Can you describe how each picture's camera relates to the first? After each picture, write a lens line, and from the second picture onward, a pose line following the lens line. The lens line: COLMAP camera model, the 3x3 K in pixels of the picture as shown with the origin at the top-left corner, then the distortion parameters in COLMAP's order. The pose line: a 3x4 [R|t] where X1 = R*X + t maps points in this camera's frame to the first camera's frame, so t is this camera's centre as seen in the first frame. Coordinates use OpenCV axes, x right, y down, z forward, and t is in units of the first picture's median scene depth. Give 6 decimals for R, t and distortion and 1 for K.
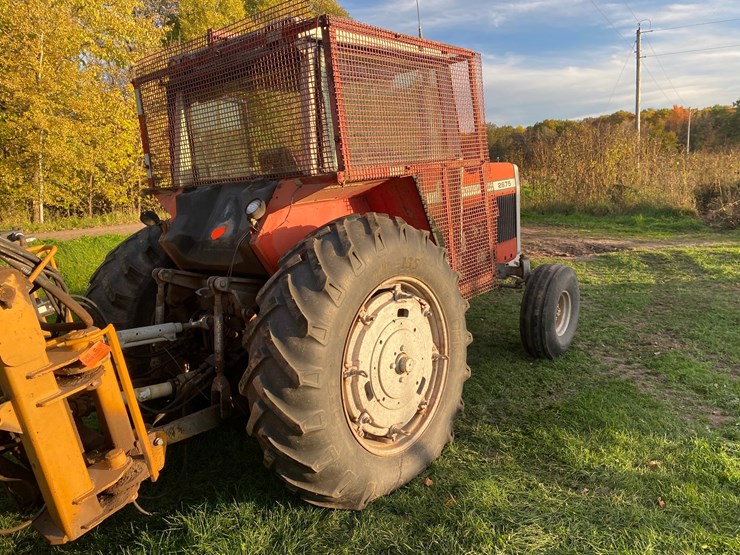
lens RADIAL K [[568.0, 0, 370.0], [0, 568.0, 277.5], [0, 0, 1]] dist [0.050348, -0.059724]
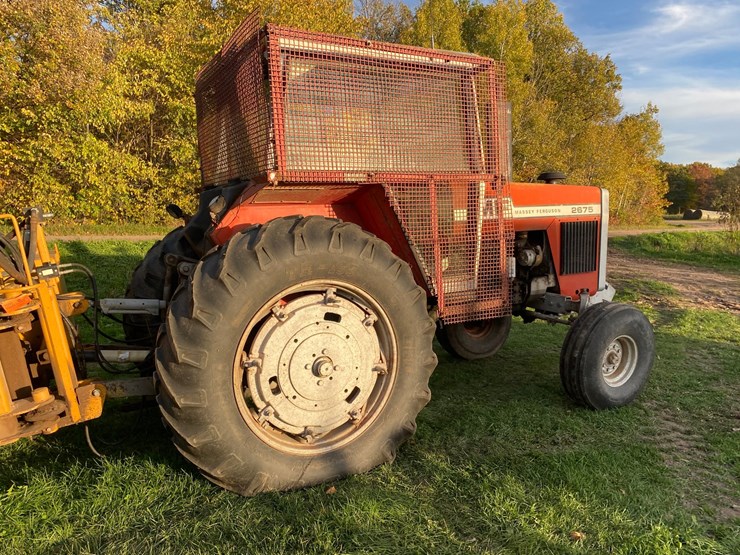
lens RADIAL K [[569.8, 0, 368.7], [0, 569.8, 285.4], [0, 0, 1]] dist [0.013323, -0.003778]
pose [[0.923102, 0.114174, -0.367215, 0.481726], [-0.126070, 0.991985, -0.008487, 0.007457], [0.363303, 0.054129, 0.930097, 0.089345]]
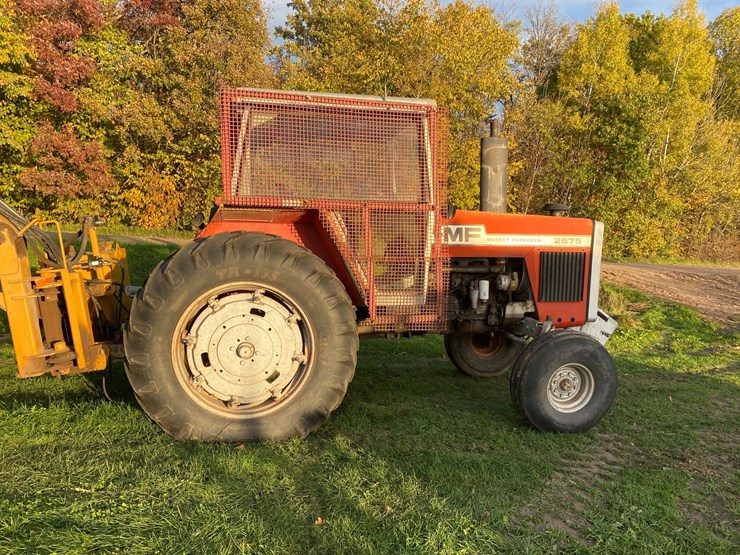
lens RADIAL K [[569.4, 0, 365.1], [0, 569.4, 284.8], [0, 0, 1]] dist [0.006938, 0.004188]
pose [[0.761699, 0.168828, -0.625549, 1.031297], [-0.209054, 0.977859, 0.009358, -0.059947], [0.613279, 0.123645, 0.780129, 0.150768]]
